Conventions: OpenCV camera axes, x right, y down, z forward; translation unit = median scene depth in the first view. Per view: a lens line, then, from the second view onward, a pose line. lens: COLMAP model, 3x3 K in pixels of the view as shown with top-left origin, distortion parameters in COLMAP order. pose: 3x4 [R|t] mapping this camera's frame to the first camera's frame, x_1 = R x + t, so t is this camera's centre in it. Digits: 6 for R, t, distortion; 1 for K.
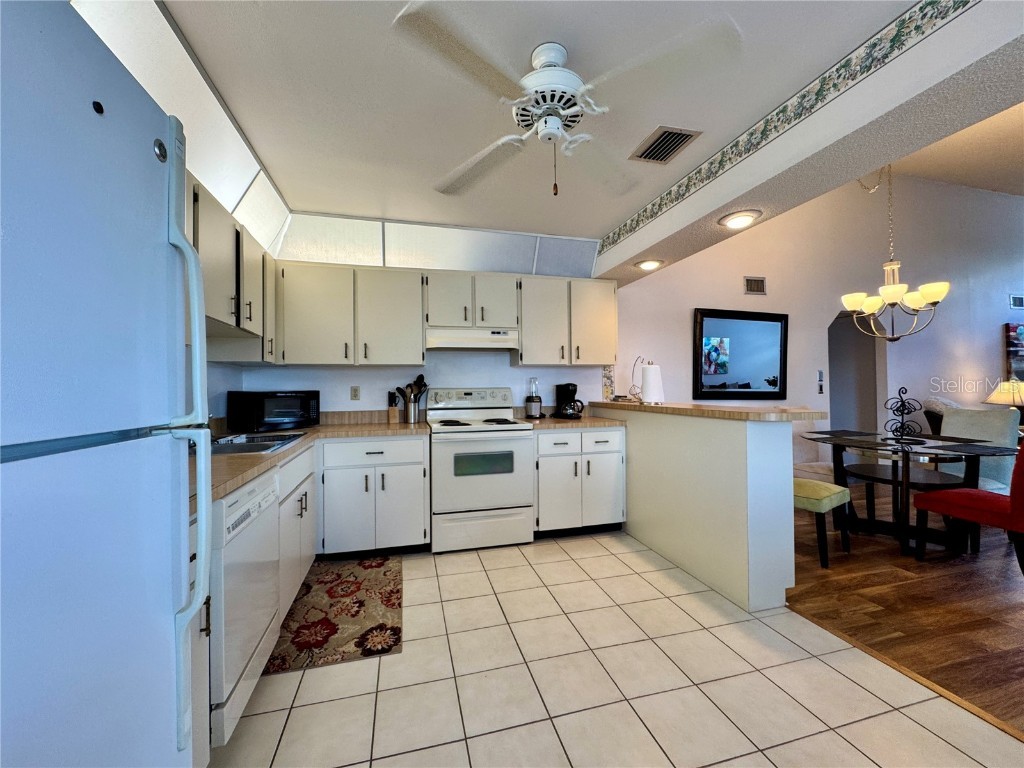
lens RADIAL K [[410.3, 0, 514.2], [0, 410.3, 385.1], [0, 0, 1]] dist [-0.007383, 0.000805]
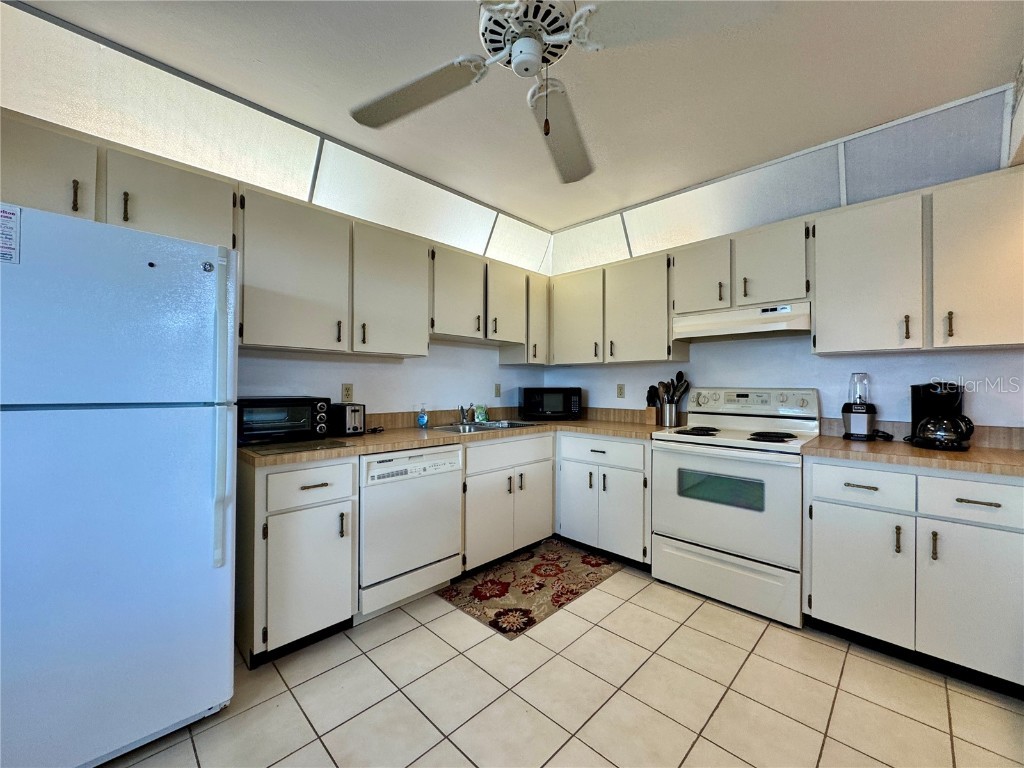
lens RADIAL K [[410.3, 0, 507.8], [0, 410.3, 383.7], [0, 0, 1]] dist [-0.007383, 0.000805]
pose [[0.499006, 0.010105, -0.866540, 0.373495], [-0.004424, 0.999949, 0.009114, -0.006437], [0.866587, -0.000714, 0.499025, 0.285915]]
